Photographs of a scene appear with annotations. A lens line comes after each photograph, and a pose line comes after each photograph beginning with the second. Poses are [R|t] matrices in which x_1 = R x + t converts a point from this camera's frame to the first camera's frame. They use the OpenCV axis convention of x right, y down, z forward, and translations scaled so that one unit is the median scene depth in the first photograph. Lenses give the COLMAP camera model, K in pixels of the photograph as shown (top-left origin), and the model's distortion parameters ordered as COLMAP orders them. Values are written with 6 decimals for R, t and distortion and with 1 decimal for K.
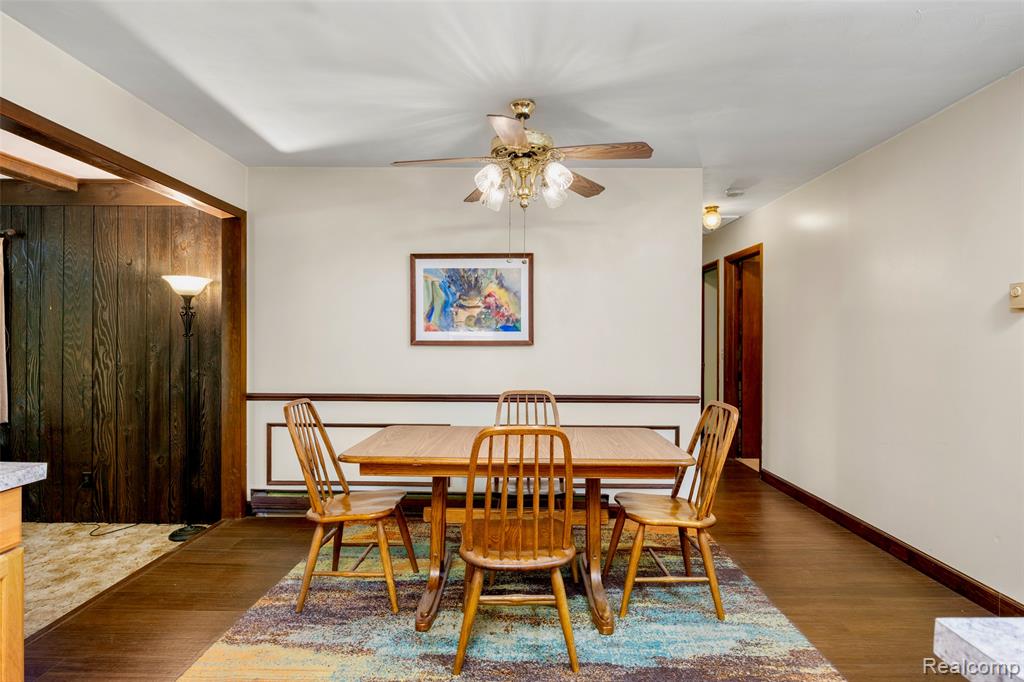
lens RADIAL K [[549.7, 0, 513.0], [0, 549.7, 338.1], [0, 0, 1]] dist [0.000021, -0.001057]
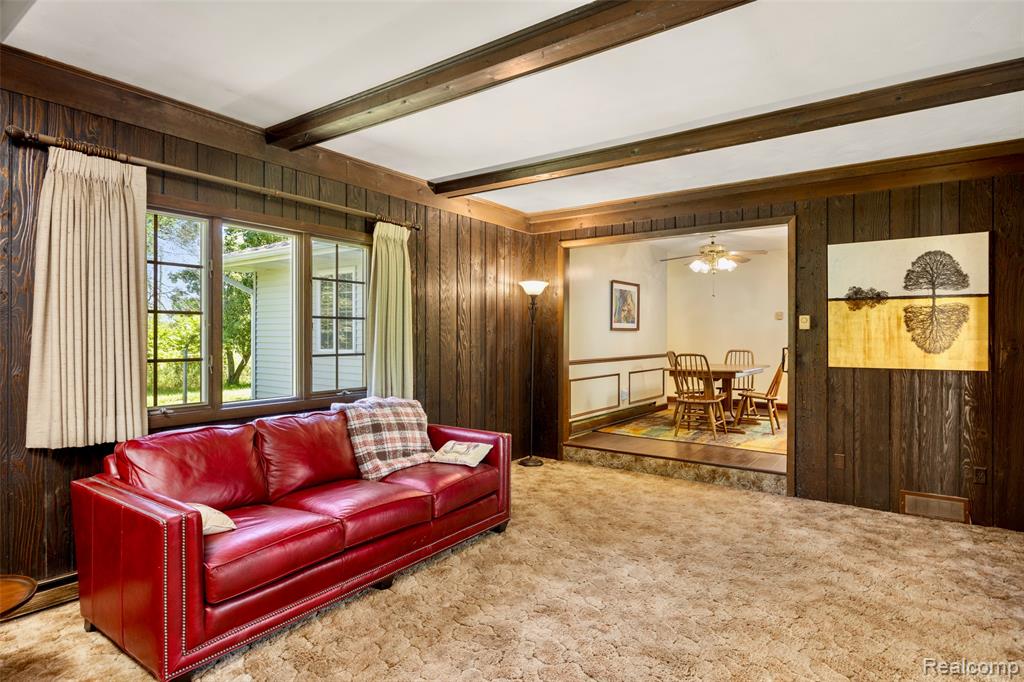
lens RADIAL K [[549.7, 0, 513.0], [0, 549.7, 338.1], [0, 0, 1]] dist [0.000021, -0.001057]
pose [[0.572089, -0.007062, 0.820161, -1.861966], [0.001378, 0.999970, 0.007649, 0.024646], [-0.820191, -0.003246, 0.572081, 0.233458]]
